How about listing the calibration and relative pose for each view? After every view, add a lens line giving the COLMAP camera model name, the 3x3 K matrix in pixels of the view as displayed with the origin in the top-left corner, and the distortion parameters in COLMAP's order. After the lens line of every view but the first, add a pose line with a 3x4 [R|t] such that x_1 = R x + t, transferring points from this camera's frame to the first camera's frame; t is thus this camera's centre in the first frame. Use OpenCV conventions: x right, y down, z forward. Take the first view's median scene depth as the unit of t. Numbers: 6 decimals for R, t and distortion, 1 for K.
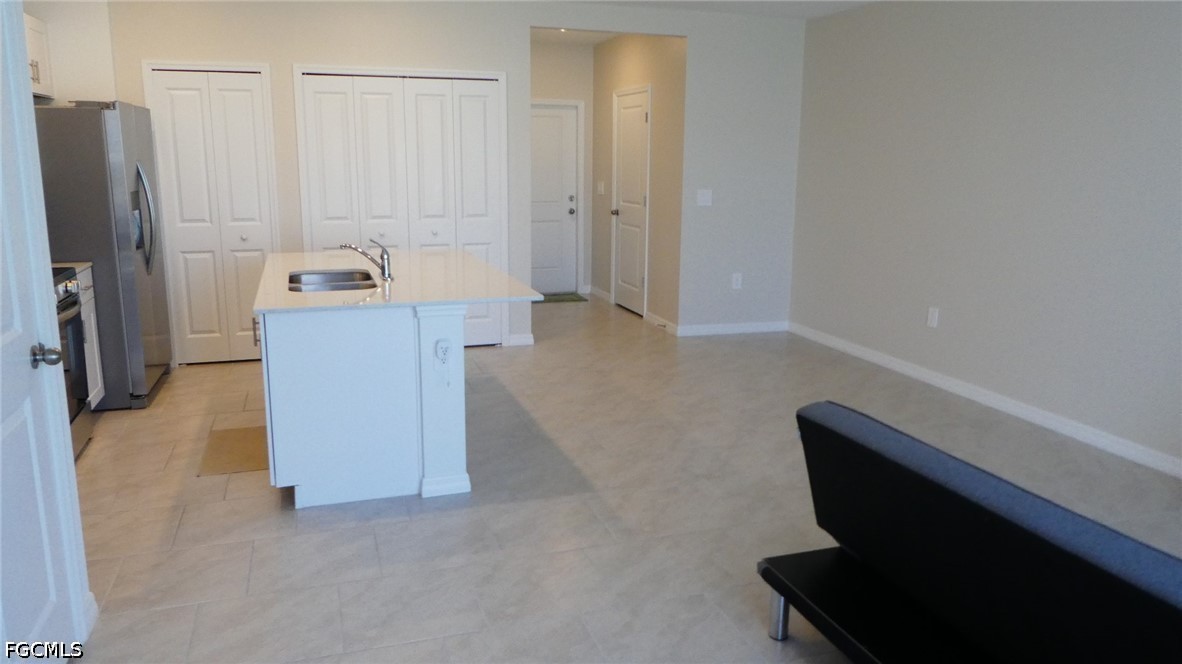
lens RADIAL K [[851.8, 0, 591.0], [0, 851.8, 332.0], [0, 0, 1]] dist [-0.056047, -0.000307]
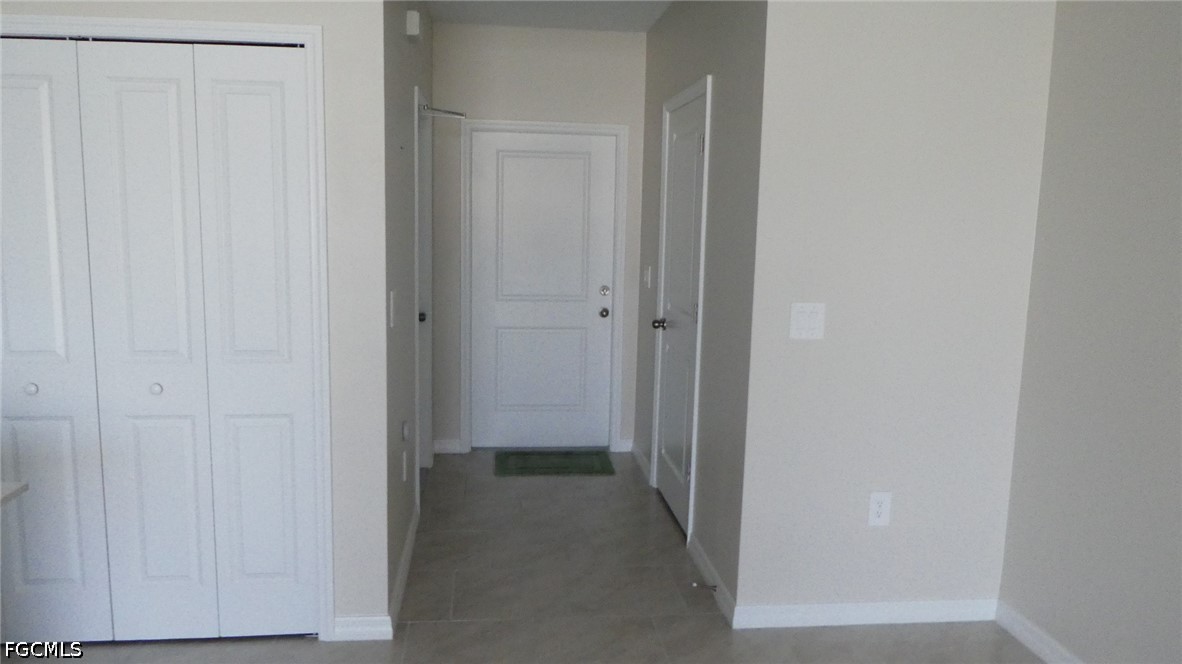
lens RADIAL K [[851.8, 0, 591.0], [0, 851.8, 332.0], [0, 0, 1]] dist [-0.056047, -0.000307]
pose [[0.979140, 0.046704, -0.197744, 0.092589], [-0.059114, 0.996604, -0.057328, -0.101762], [0.194395, 0.067822, 0.978576, 0.462243]]
